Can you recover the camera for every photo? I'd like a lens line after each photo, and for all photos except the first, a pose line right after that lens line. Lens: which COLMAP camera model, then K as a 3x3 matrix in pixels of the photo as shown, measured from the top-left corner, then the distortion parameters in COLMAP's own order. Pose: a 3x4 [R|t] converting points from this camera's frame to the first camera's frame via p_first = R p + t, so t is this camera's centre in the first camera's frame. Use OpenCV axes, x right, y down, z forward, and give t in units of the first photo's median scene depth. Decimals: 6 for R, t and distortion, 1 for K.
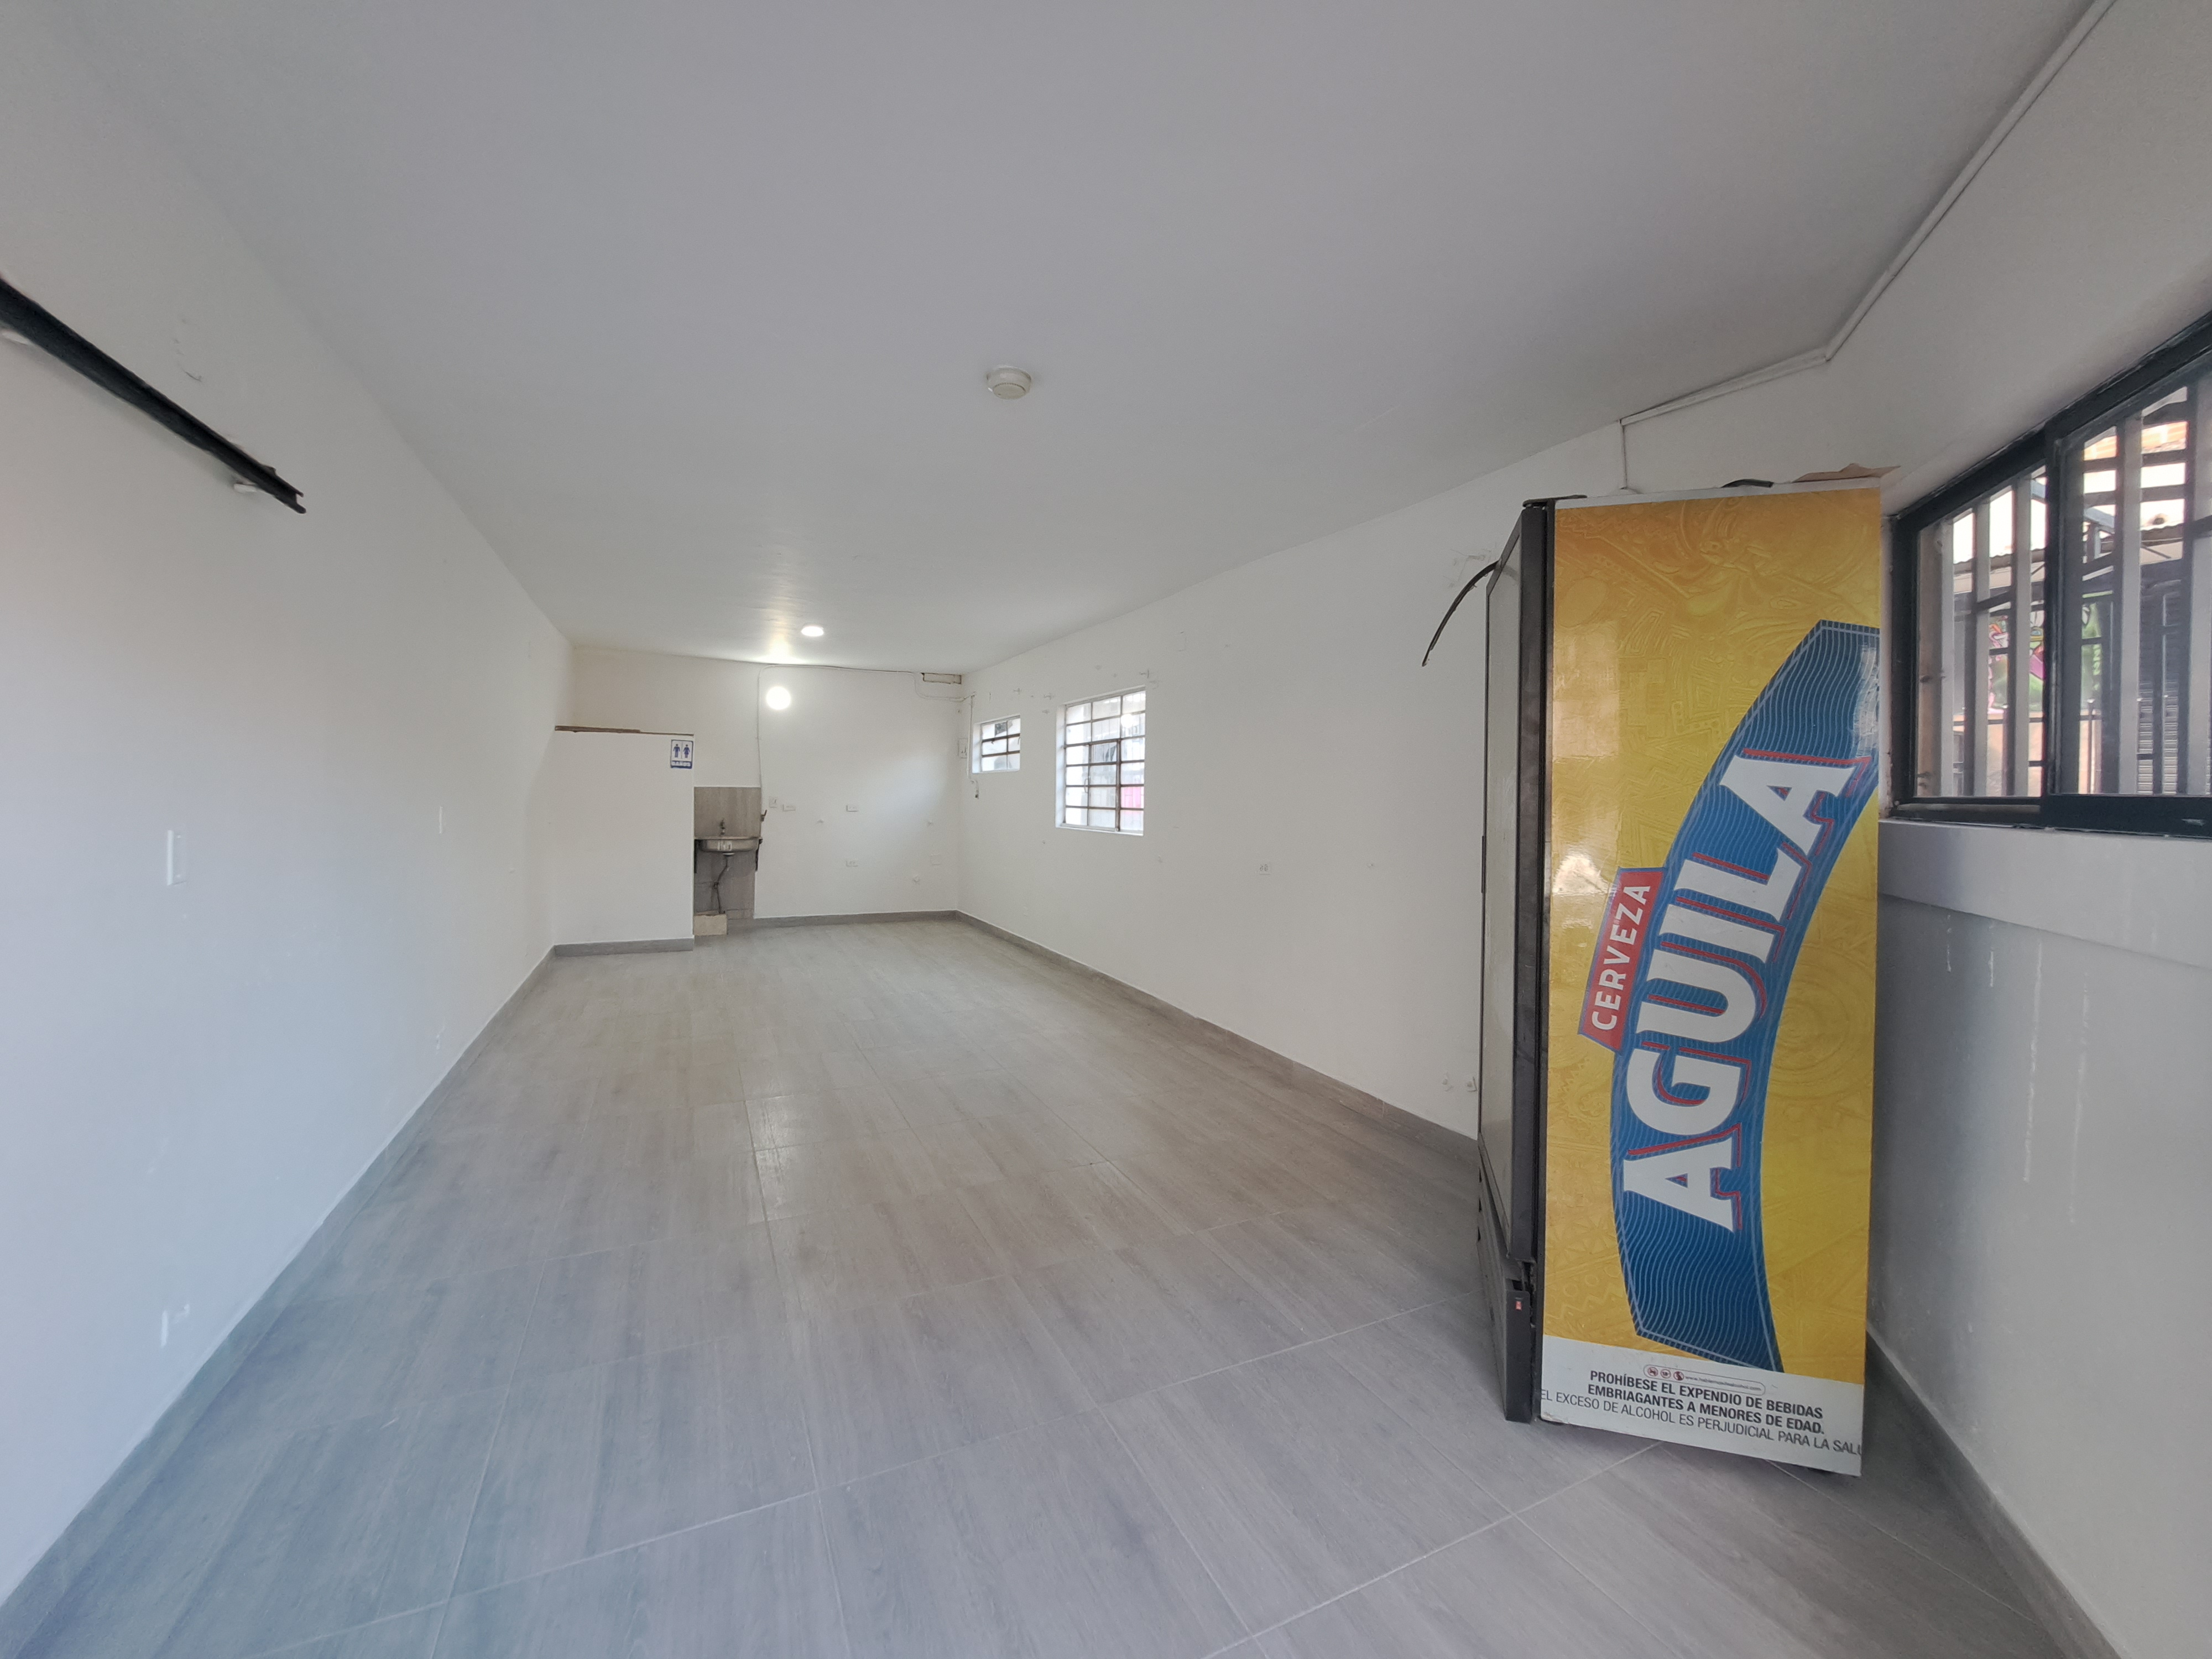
lens RADIAL K [[885.6, 0, 1105.5], [0, 885.6, 795.9], [0, 0, 1]] dist [-0.020481, 0.000467]
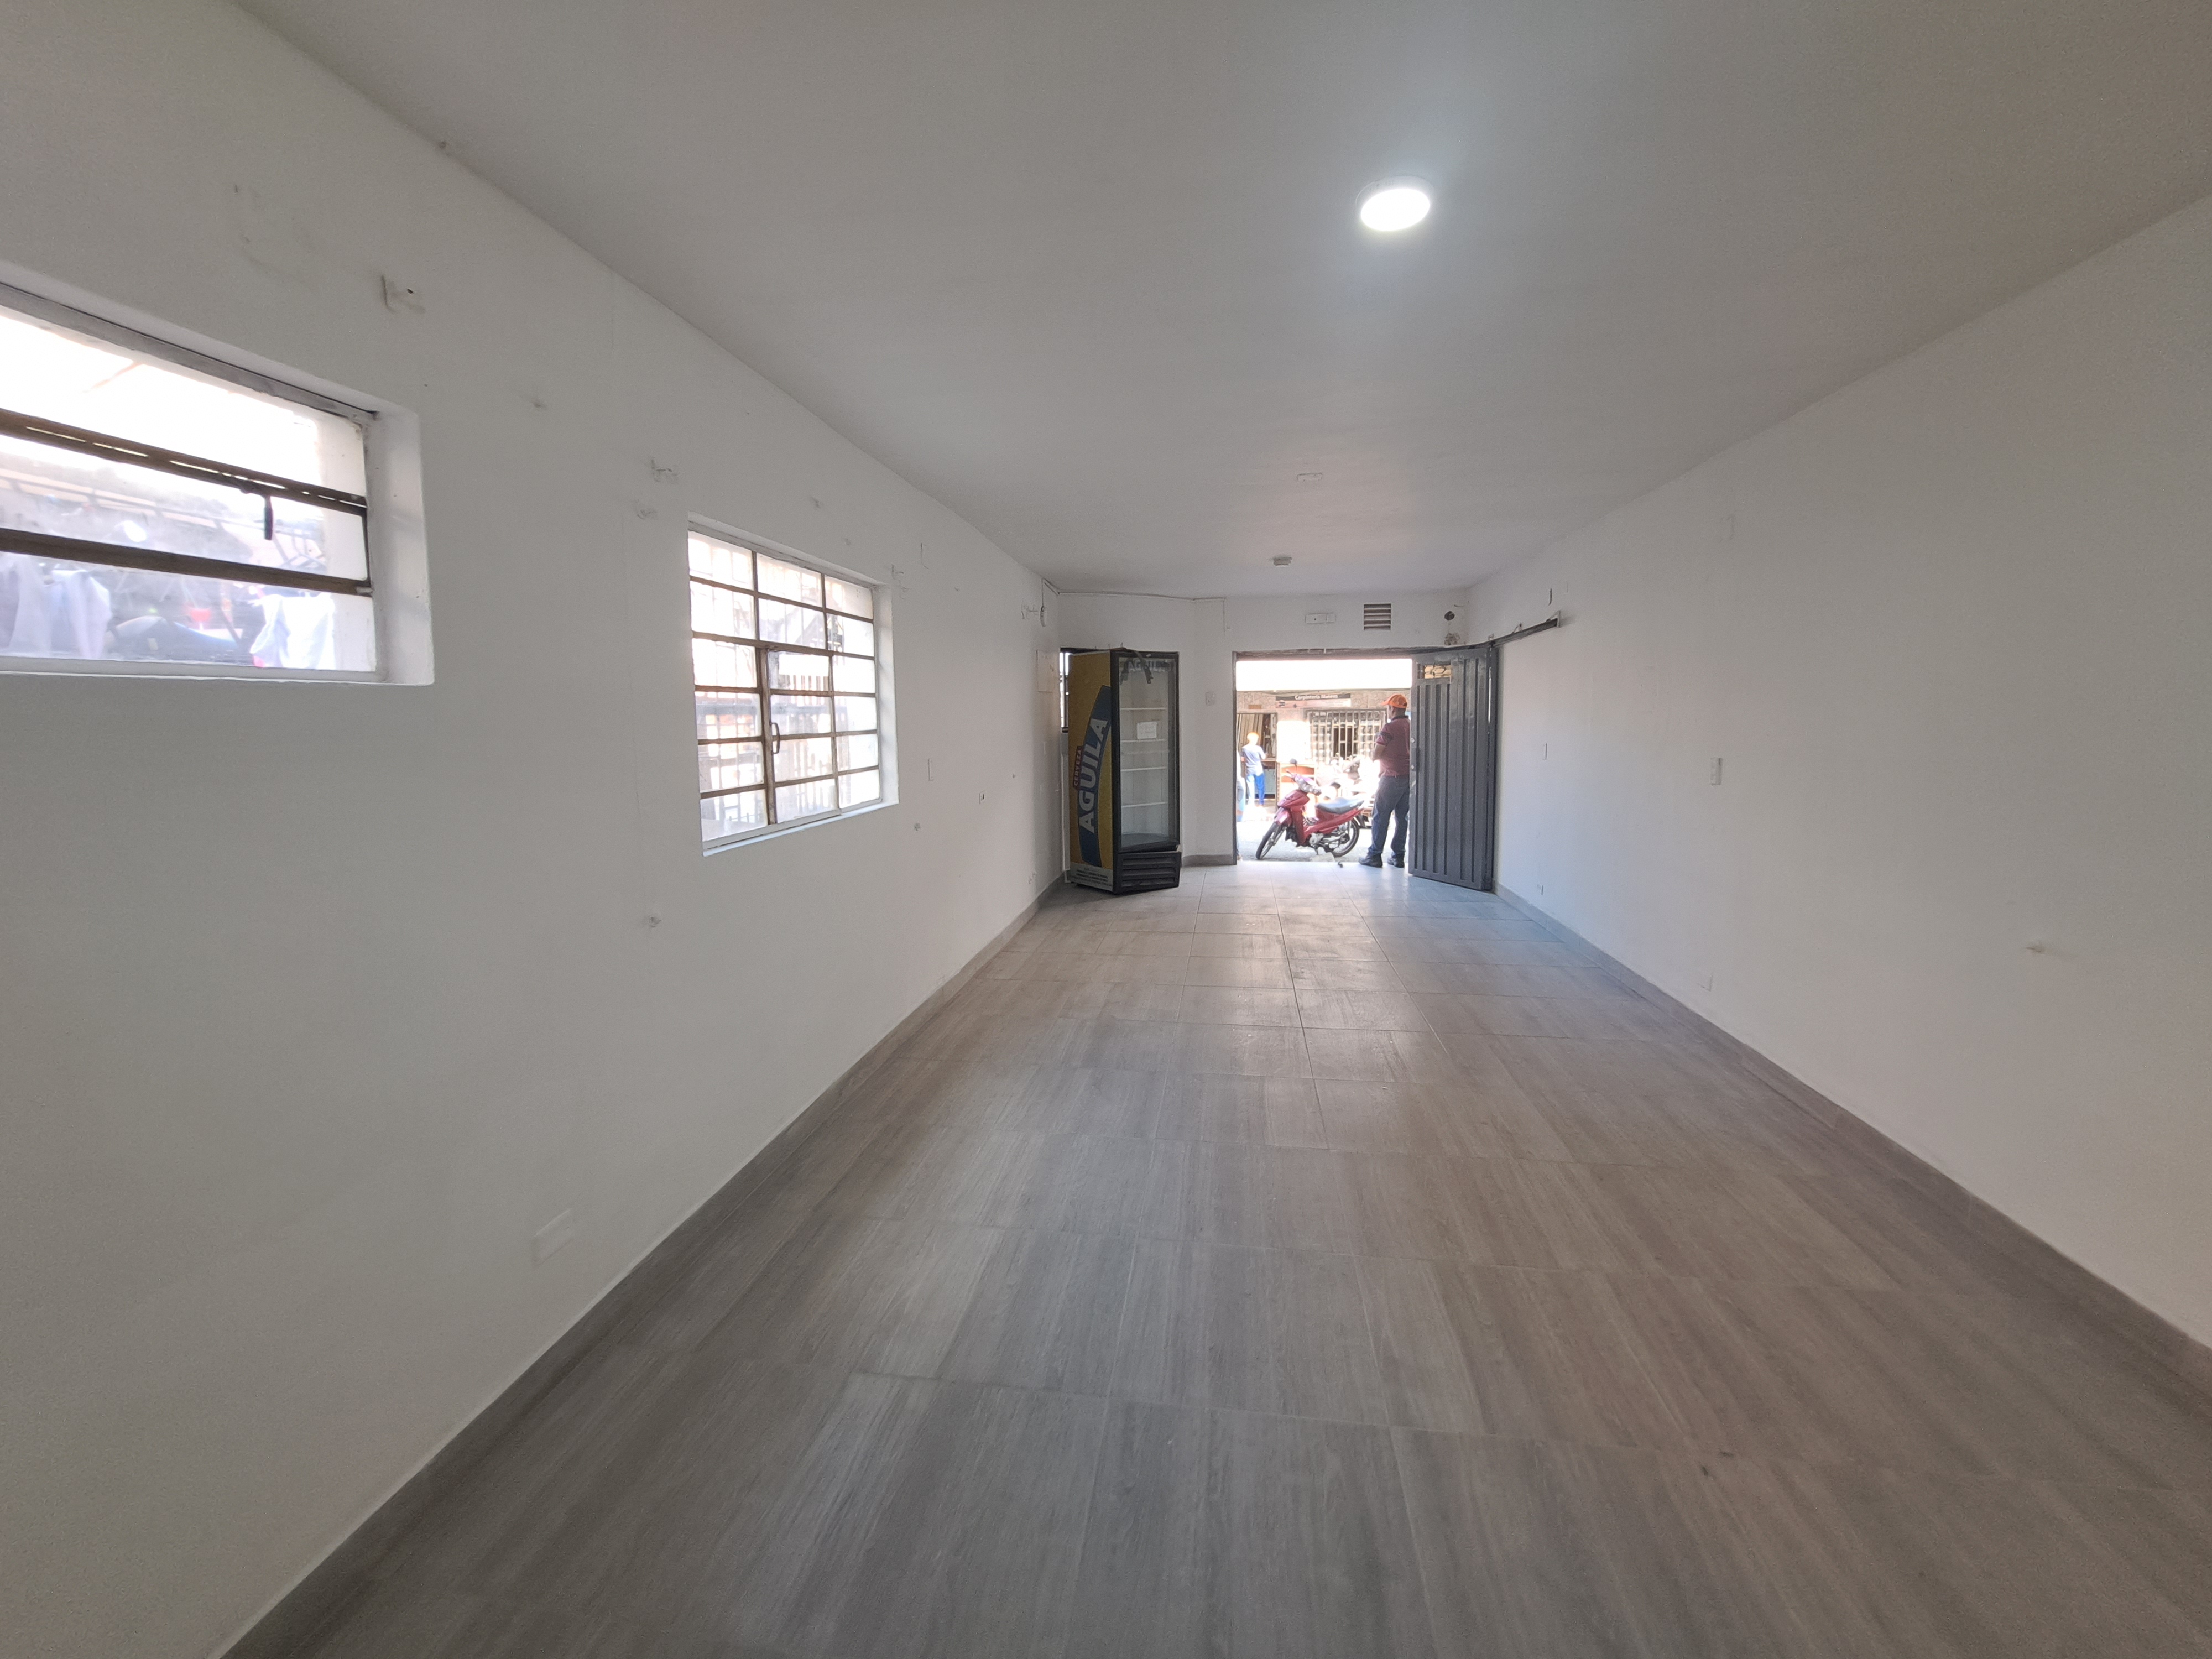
lens RADIAL K [[883.9, 0, 1100.2], [0, 883.9, 789.8], [0, 0, 1]] dist [-0.017424, -0.000032]
pose [[-0.829824, -0.052281, 0.555570, -1.472756], [-0.000056, 0.995609, 0.093608, -0.096614], [-0.558024, 0.077647, -0.826184, 4.566248]]
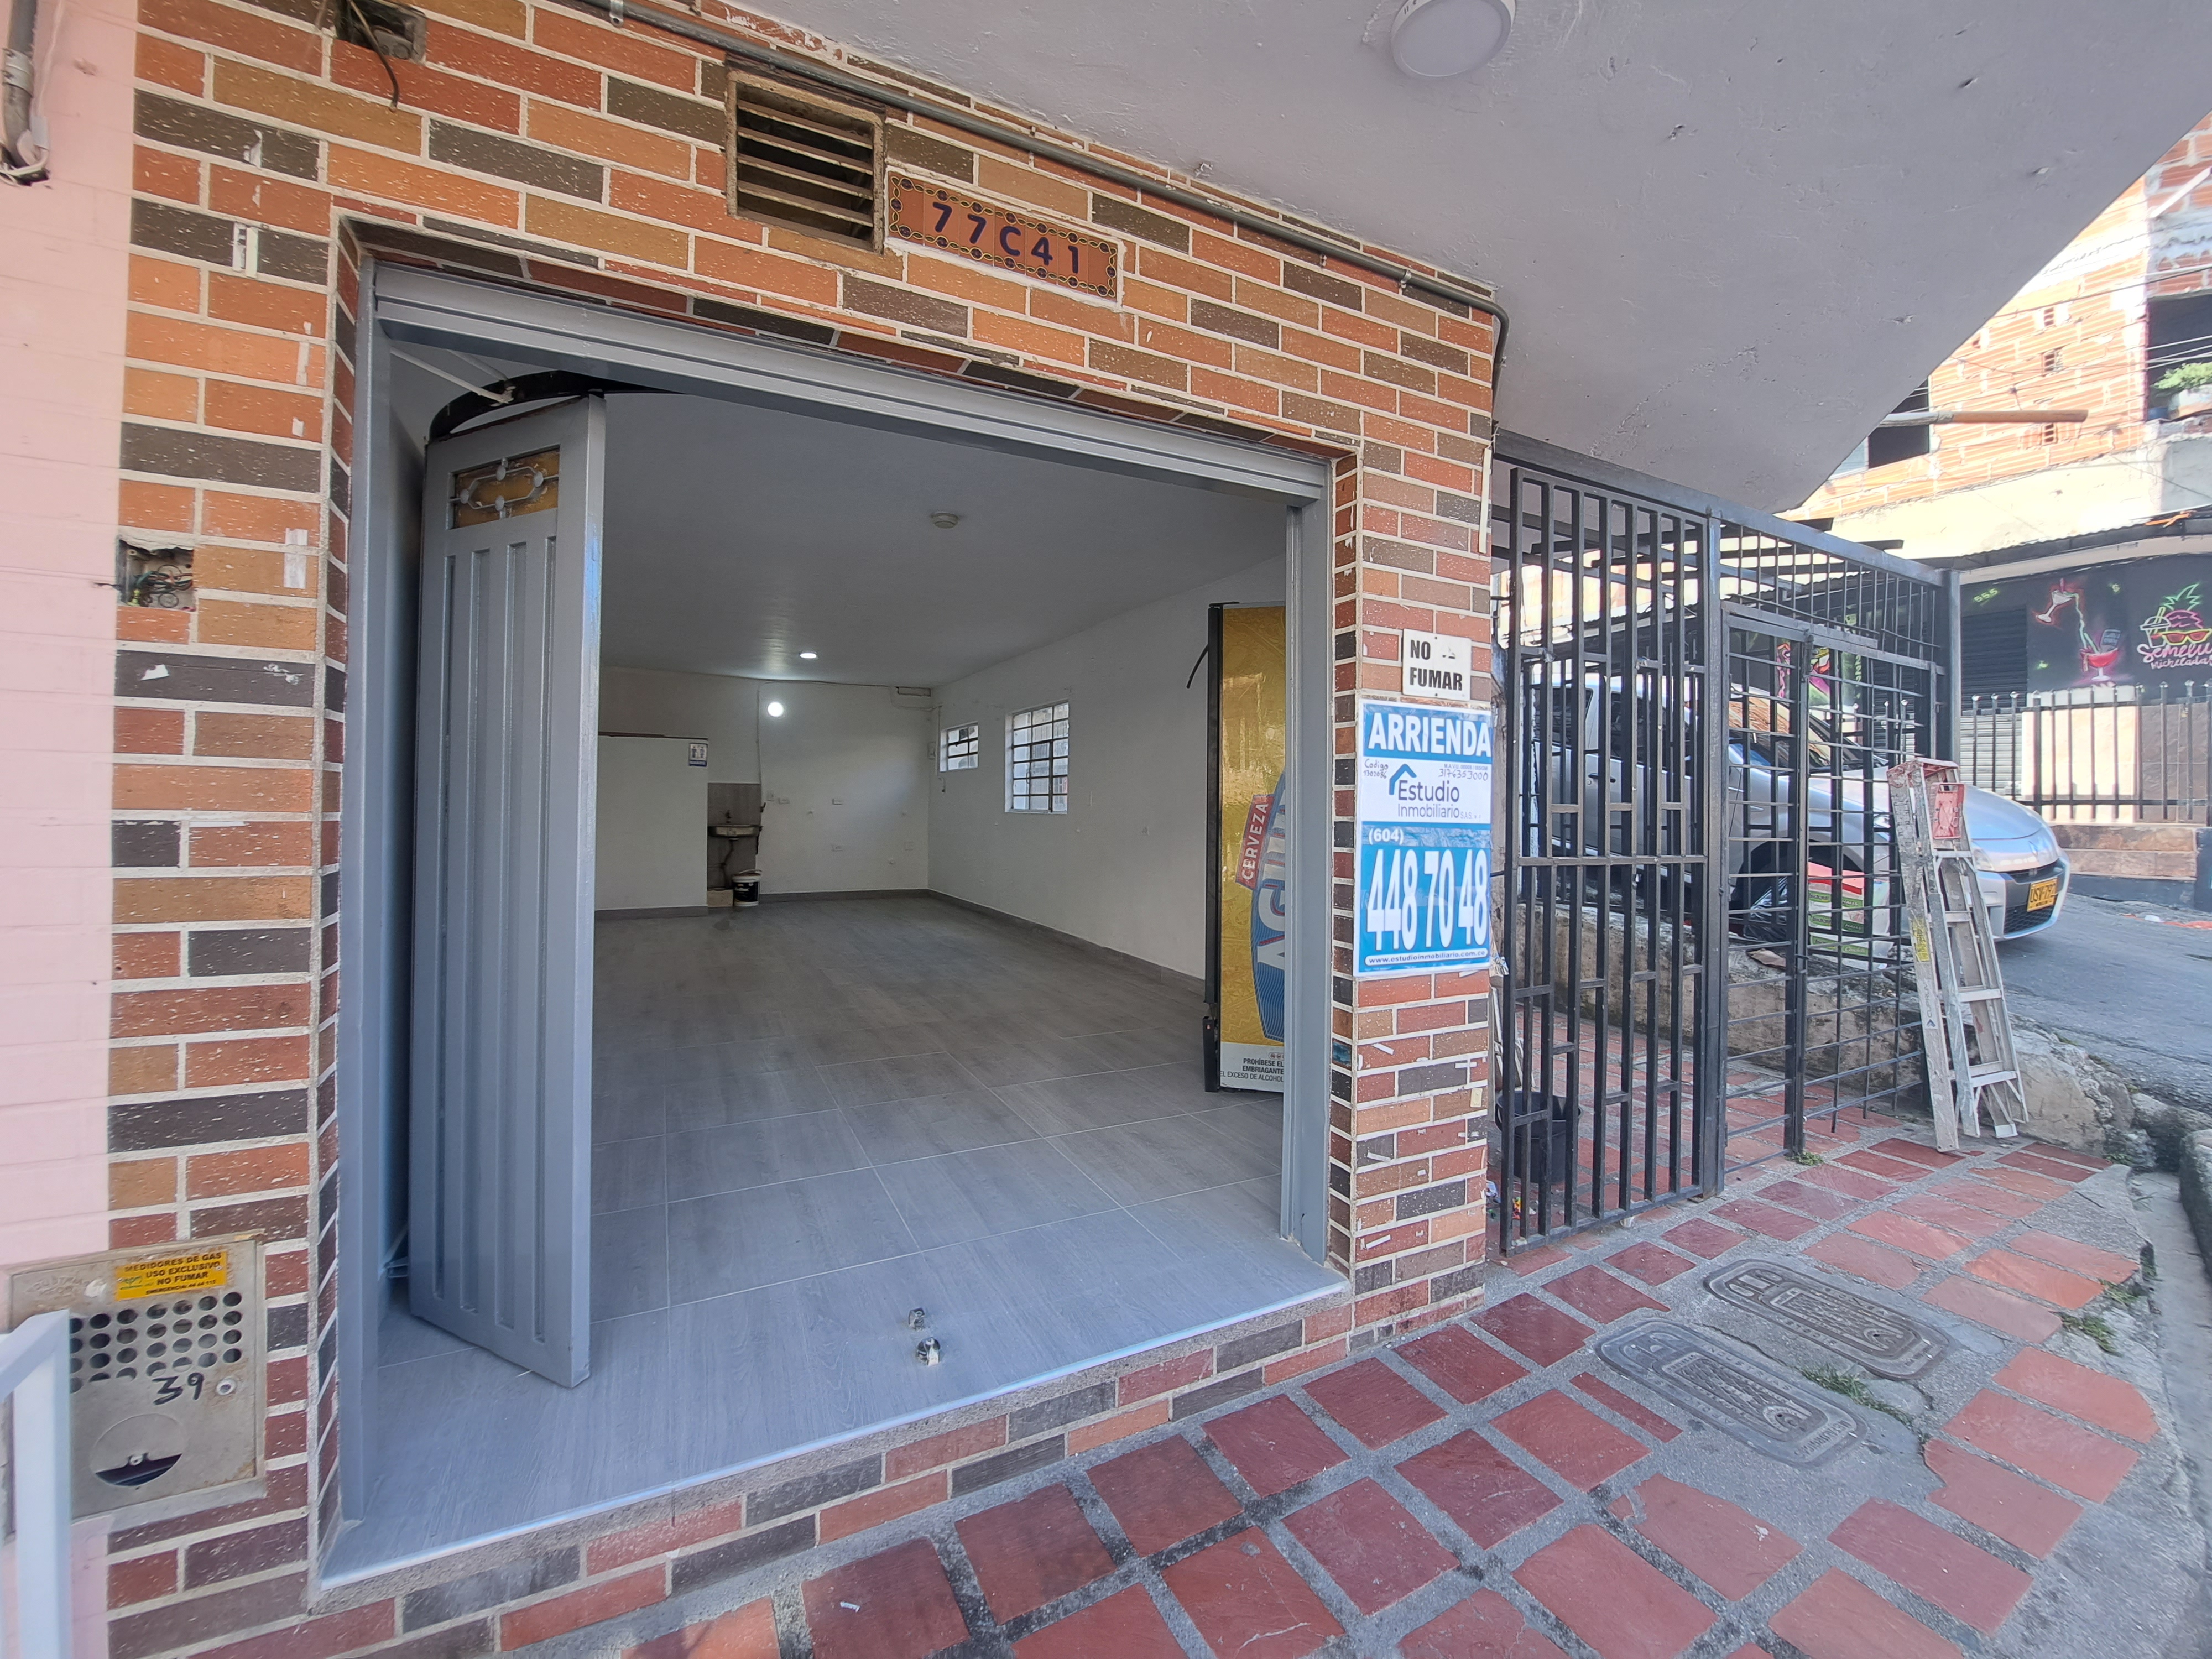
lens RADIAL K [[884.8, 0, 1107.4], [0, 884.8, 796.8], [0, 0, 1]] dist [-0.015646, -0.000223]
pose [[0.999652, -0.004669, 0.025945, 0.207534], [0.004927, 0.999939, -0.009881, 0.101804], [-0.025898, 0.010005, 0.999615, -0.921053]]
